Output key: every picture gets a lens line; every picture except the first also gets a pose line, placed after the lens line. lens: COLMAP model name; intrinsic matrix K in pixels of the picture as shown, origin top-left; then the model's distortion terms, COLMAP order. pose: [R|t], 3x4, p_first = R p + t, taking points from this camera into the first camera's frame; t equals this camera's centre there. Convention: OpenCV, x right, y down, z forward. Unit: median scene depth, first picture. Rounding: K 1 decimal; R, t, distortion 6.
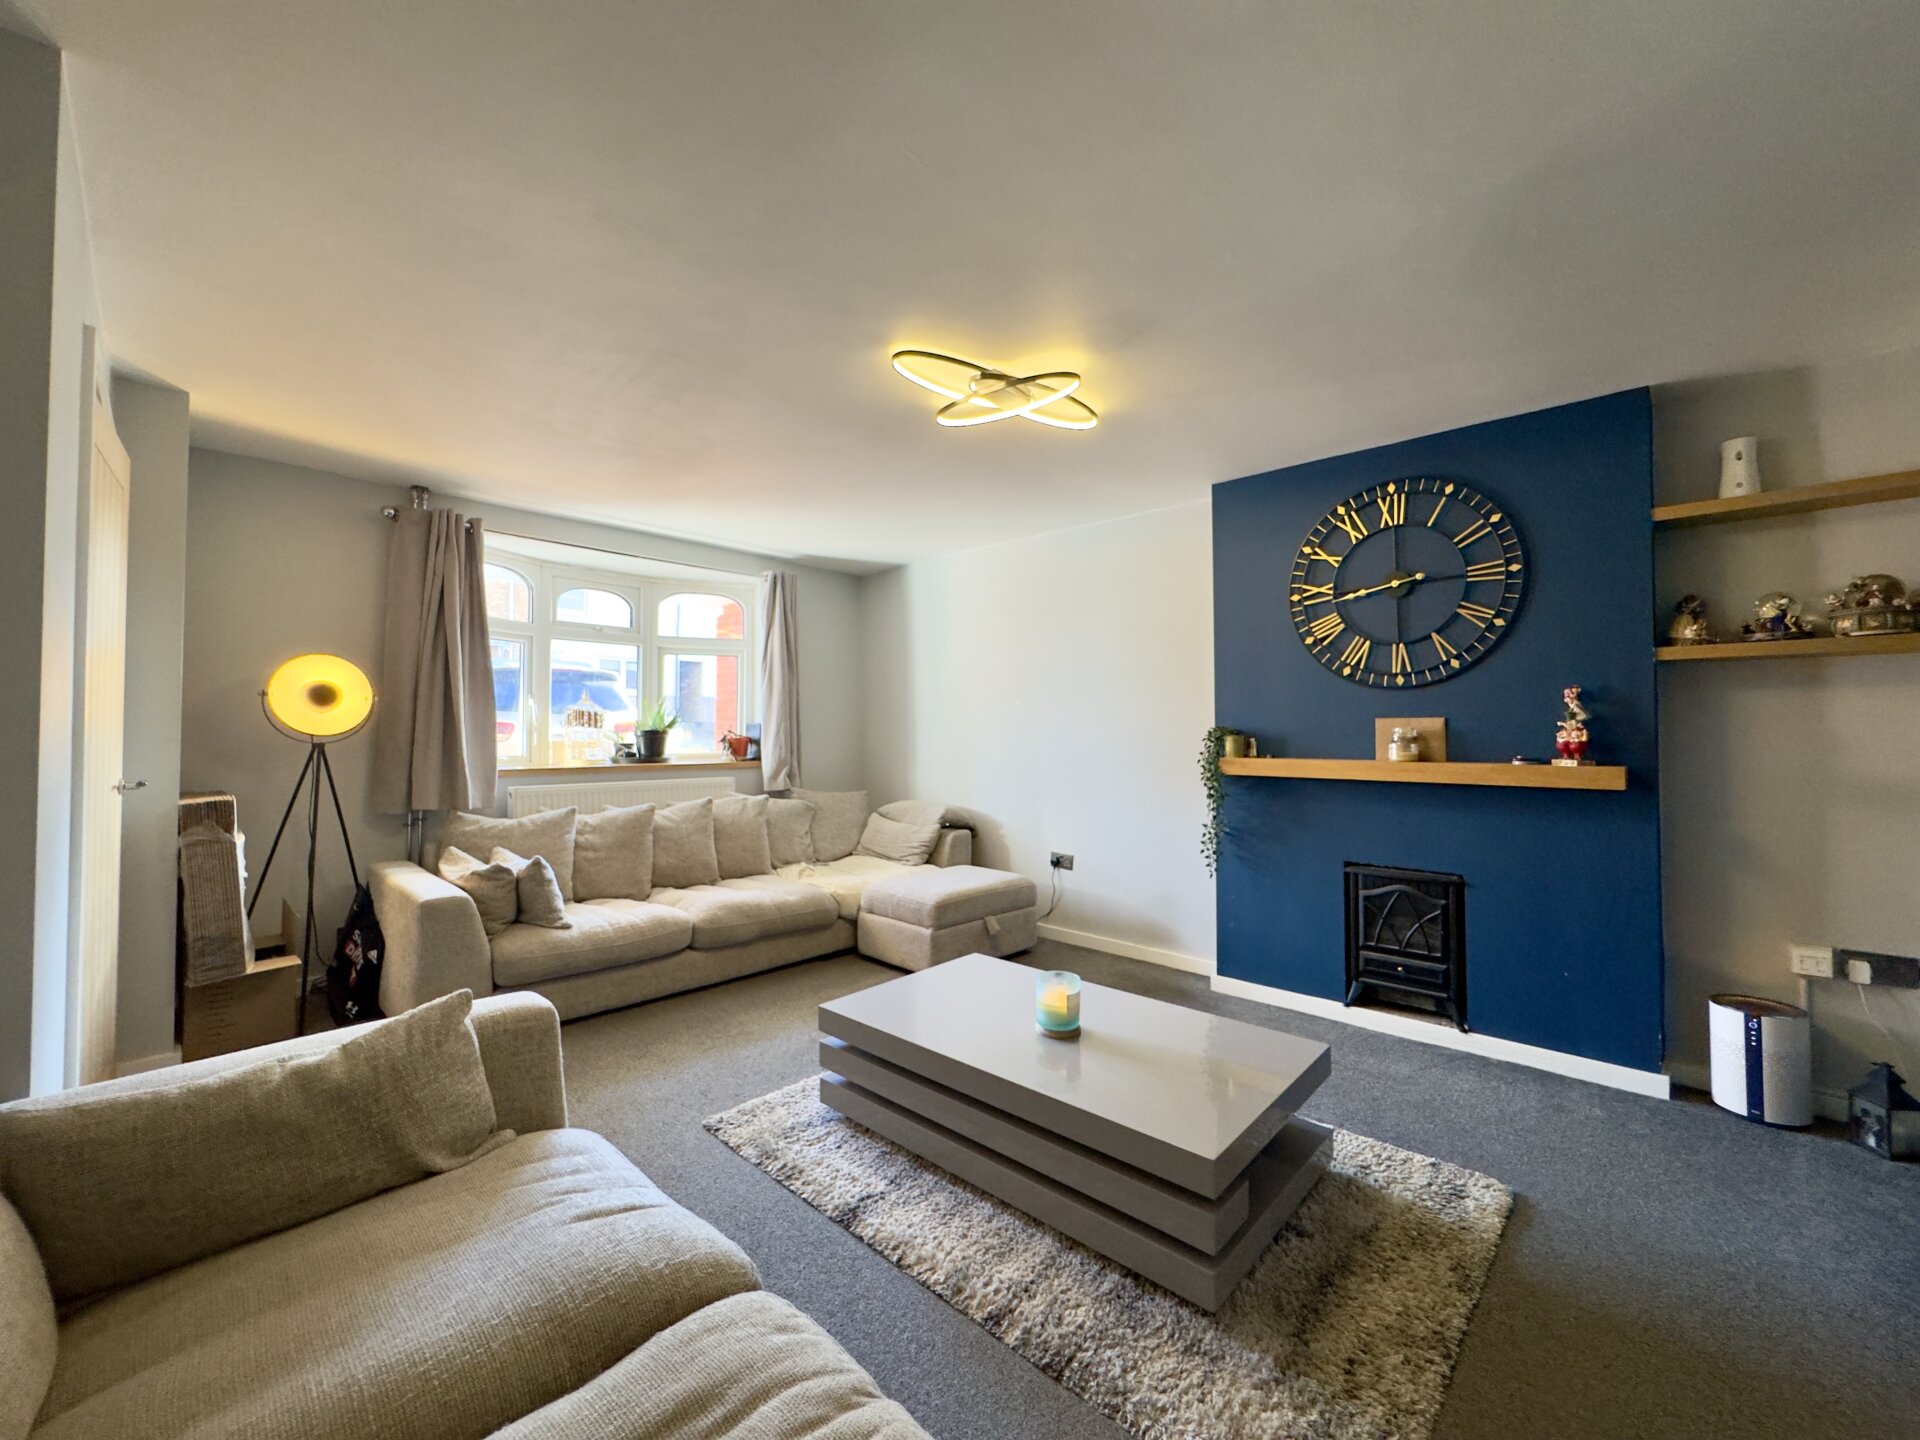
lens RADIAL K [[768.0, 0, 959.6], [0, 768.0, 724.4], [0, 0, 1]] dist [-0.001027, -0.000396]
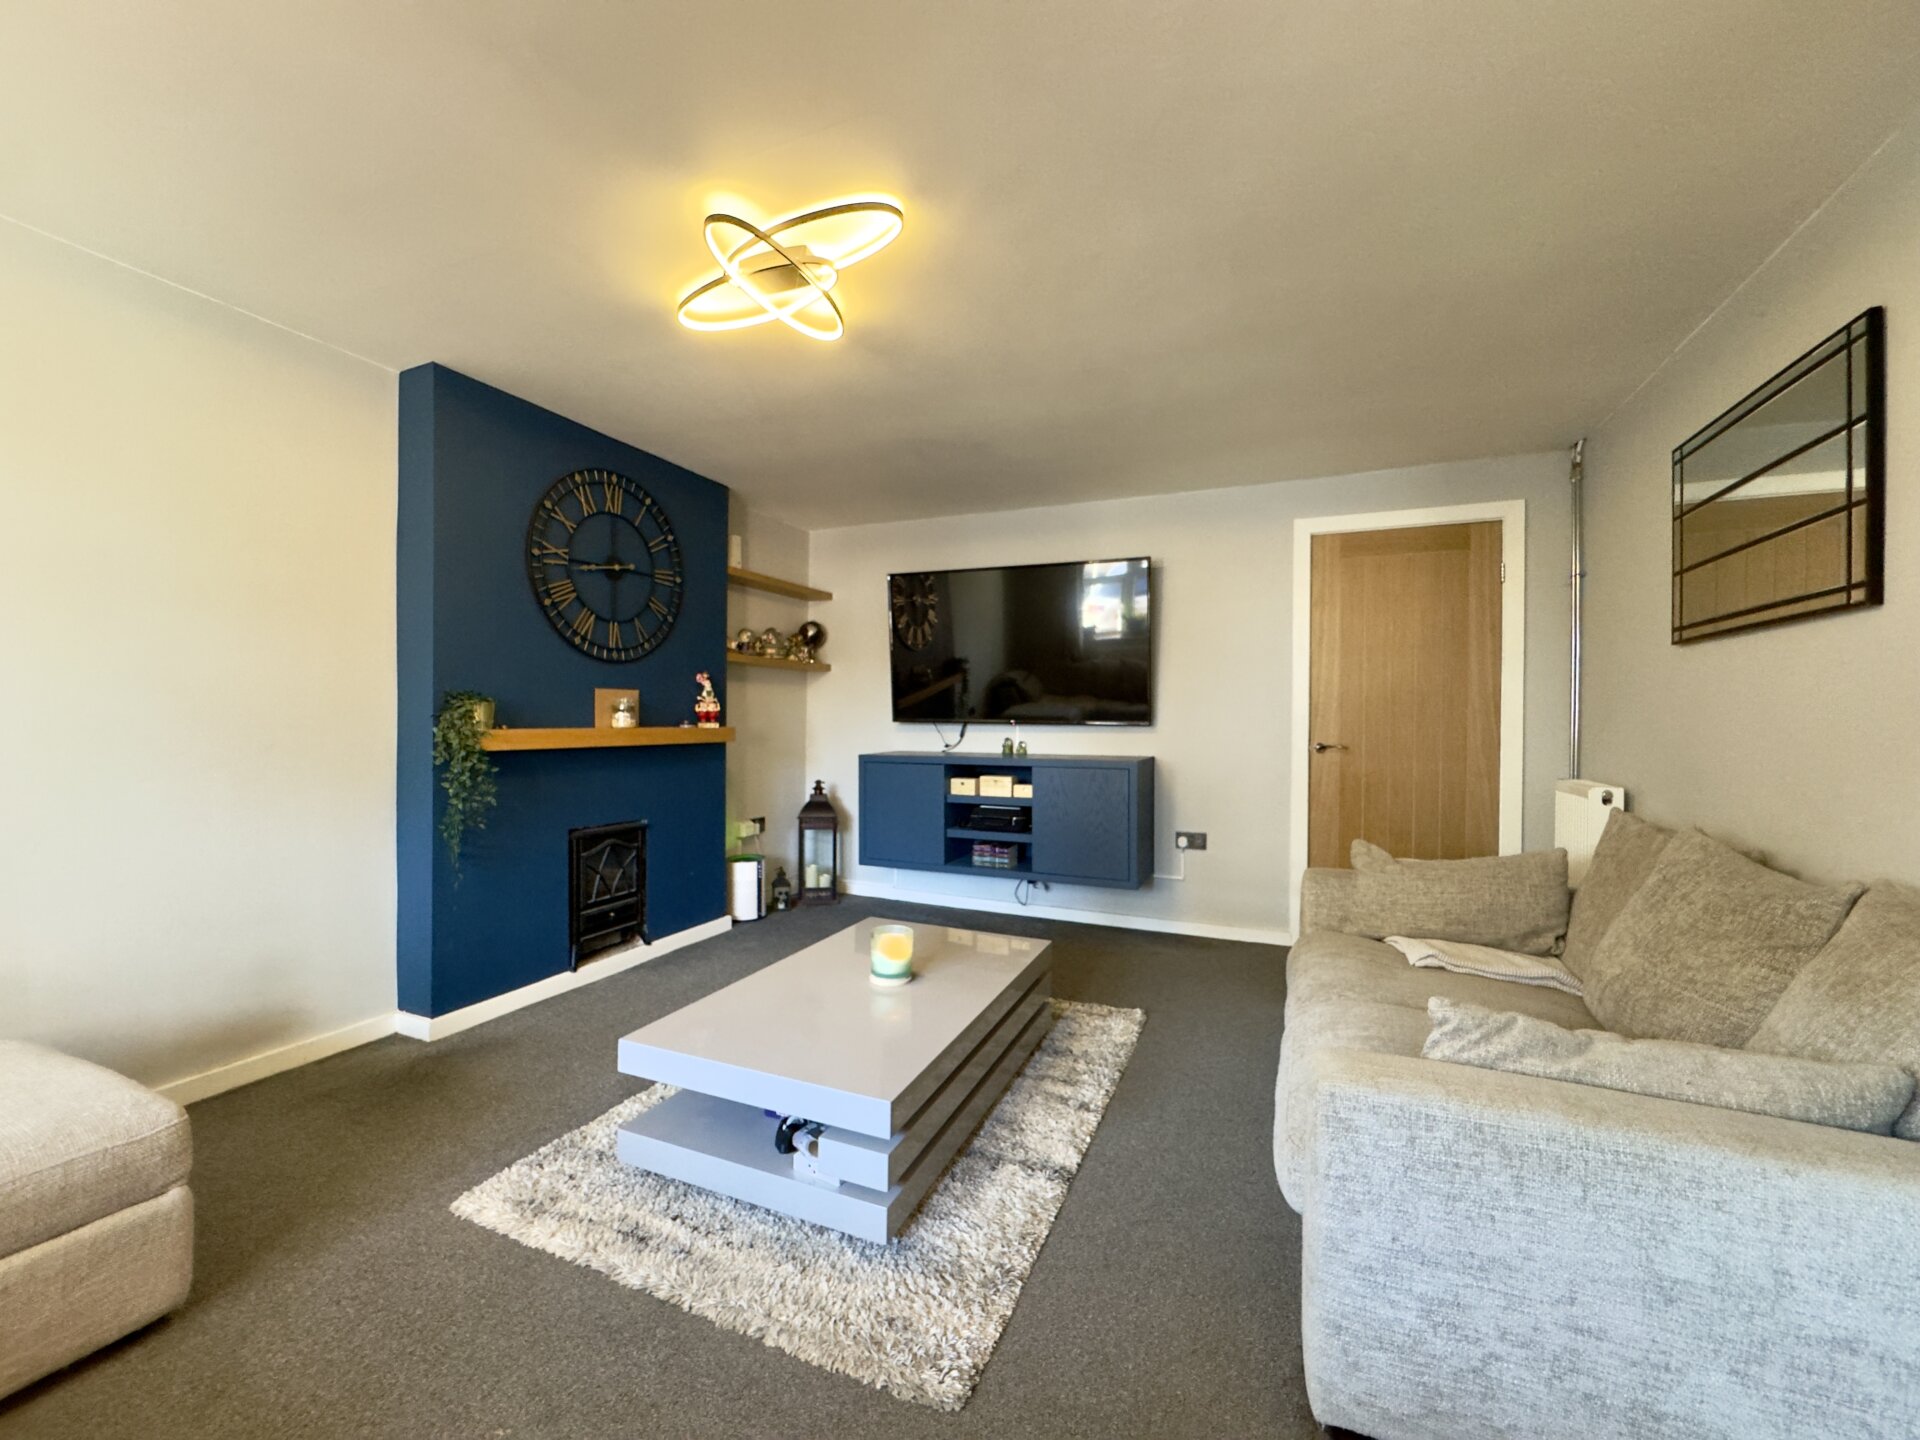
lens RADIAL K [[768.0, 0, 956.4], [0, 768.0, 718.3], [0, 0, 1]] dist [-0.001027, -0.000396]
pose [[-0.337606, -0.006451, 0.941265, -0.549296], [-0.021138, 0.999776, -0.000730, 0.021189], [-0.941050, -0.020143, -0.337667, 0.778752]]
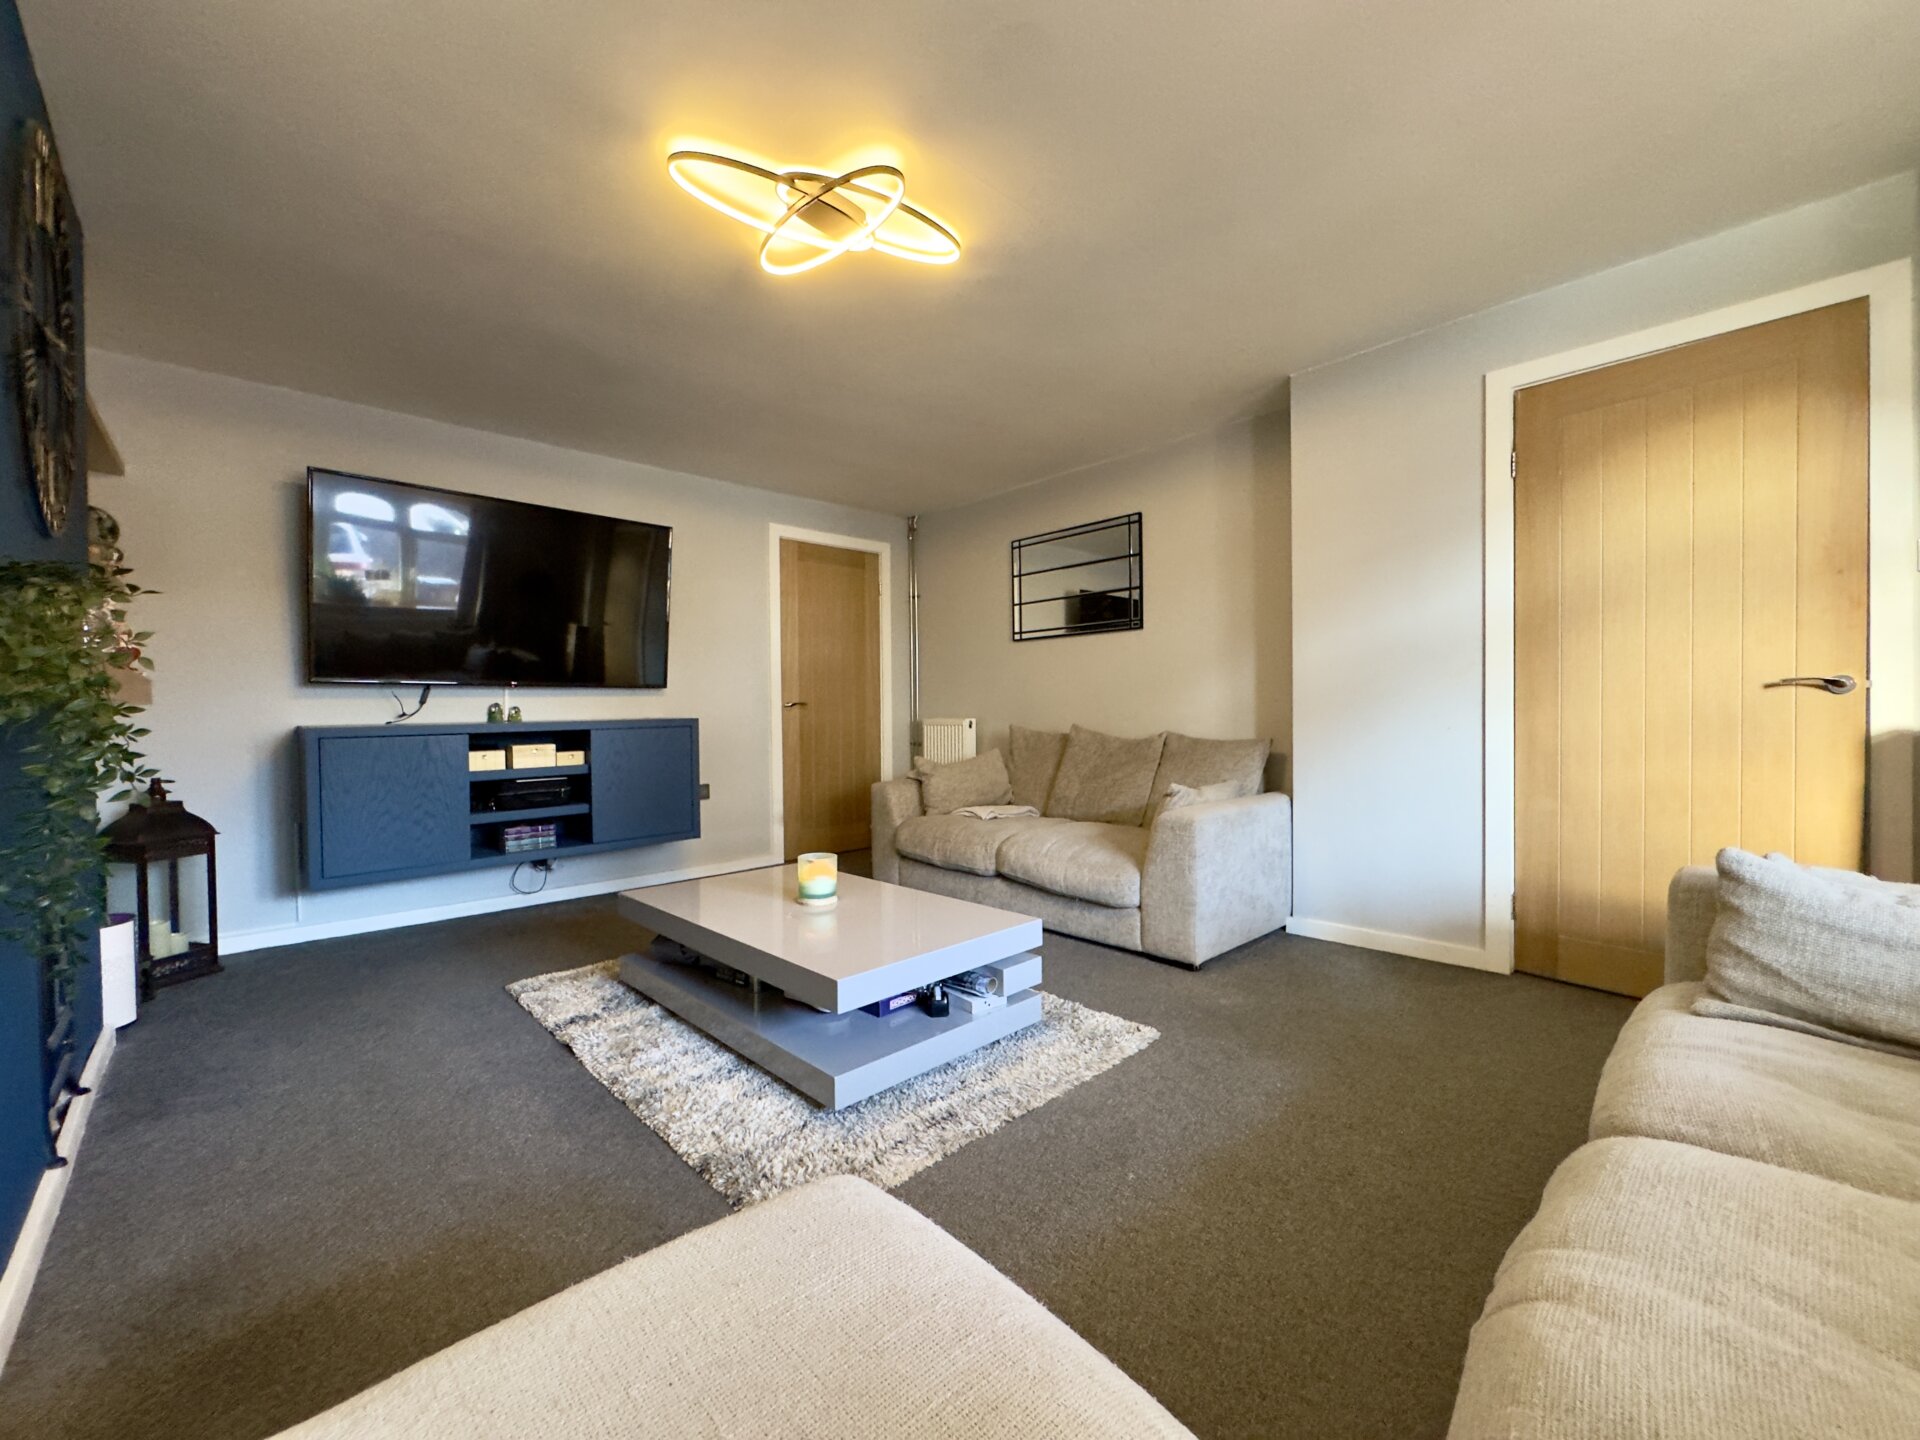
lens RADIAL K [[768.0, 0, 960.1], [0, 768.0, 713.5], [0, 0, 1]] dist [-0.001027, -0.000396]
pose [[-0.997978, 0.007733, 0.063090, -0.098368], [0.007349, 0.999953, -0.006325, 0.076362], [-0.063136, -0.005848, -0.997988, 1.294893]]
